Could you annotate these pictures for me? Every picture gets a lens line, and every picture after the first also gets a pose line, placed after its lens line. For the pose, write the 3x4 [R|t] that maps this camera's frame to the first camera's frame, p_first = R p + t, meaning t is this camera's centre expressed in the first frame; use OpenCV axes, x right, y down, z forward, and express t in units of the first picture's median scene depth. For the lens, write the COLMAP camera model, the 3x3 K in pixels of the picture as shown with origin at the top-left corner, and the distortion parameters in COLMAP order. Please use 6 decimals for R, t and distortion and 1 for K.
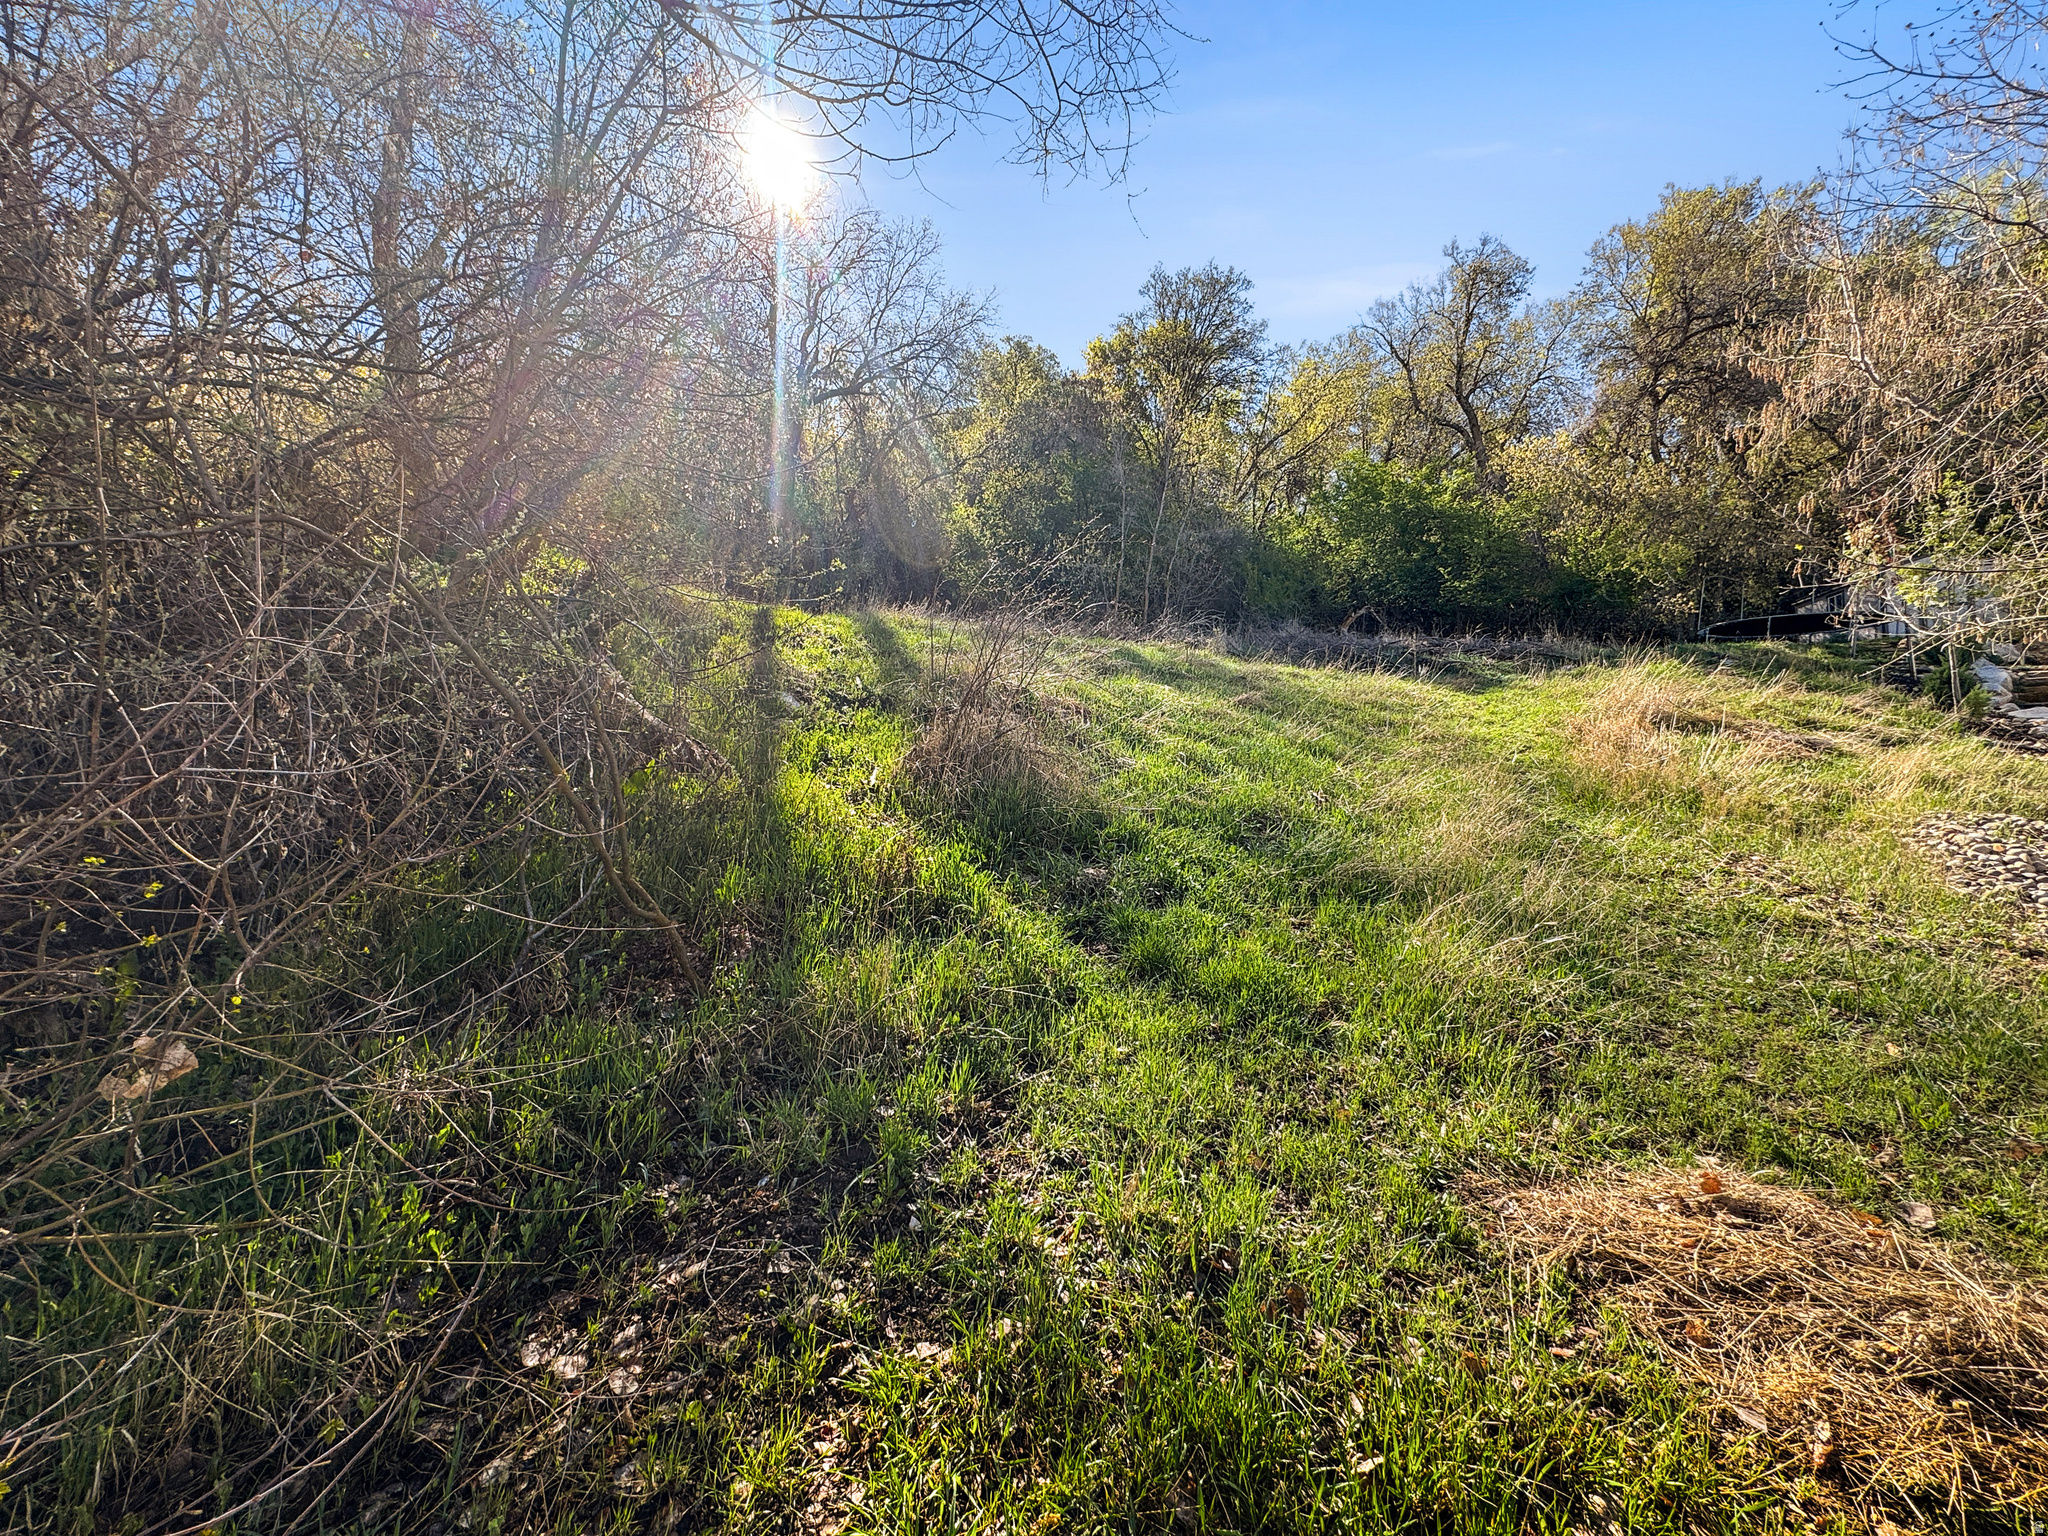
lens RADIAL K [[823.4, 0, 1024.0], [0, 823.4, 768.0], [0, 0, 1]] dist [0.028792, 0.000171]
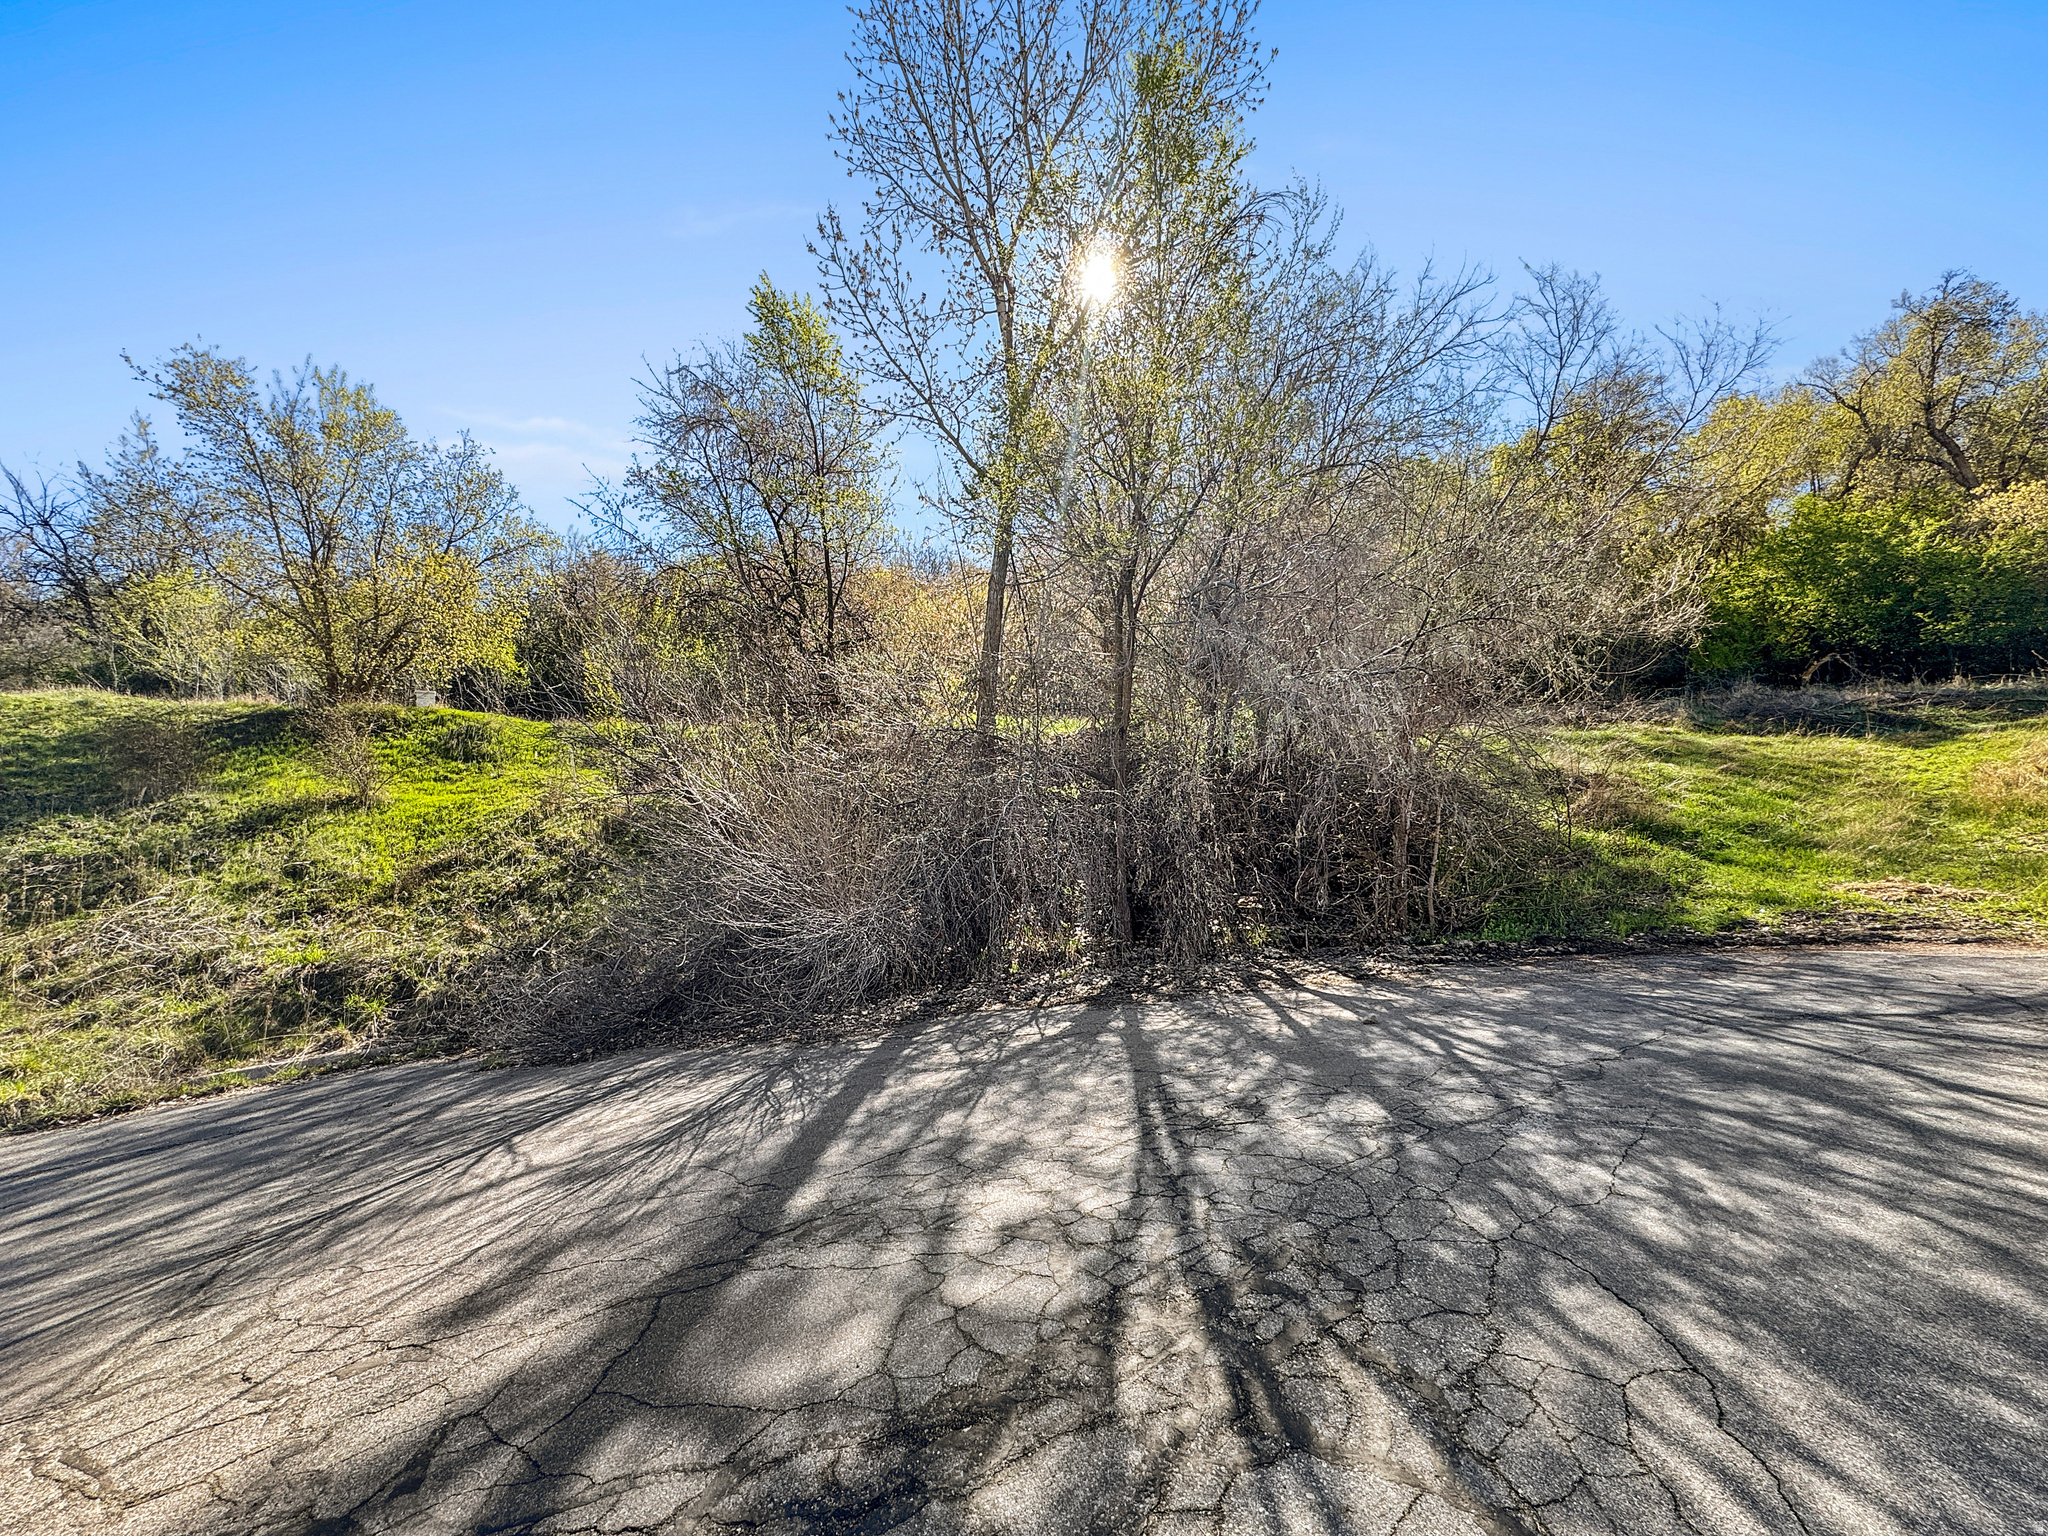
lens RADIAL K [[823.4, 0, 1024.0], [0, 823.4, 768.0], [0, 0, 1]] dist [0.028792, 0.000171]
pose [[0.920190, -0.070210, -0.385124, -0.315534], [0.041284, 0.995704, -0.082880, 0.003174], [0.389288, 0.060366, 0.919136, -0.926083]]
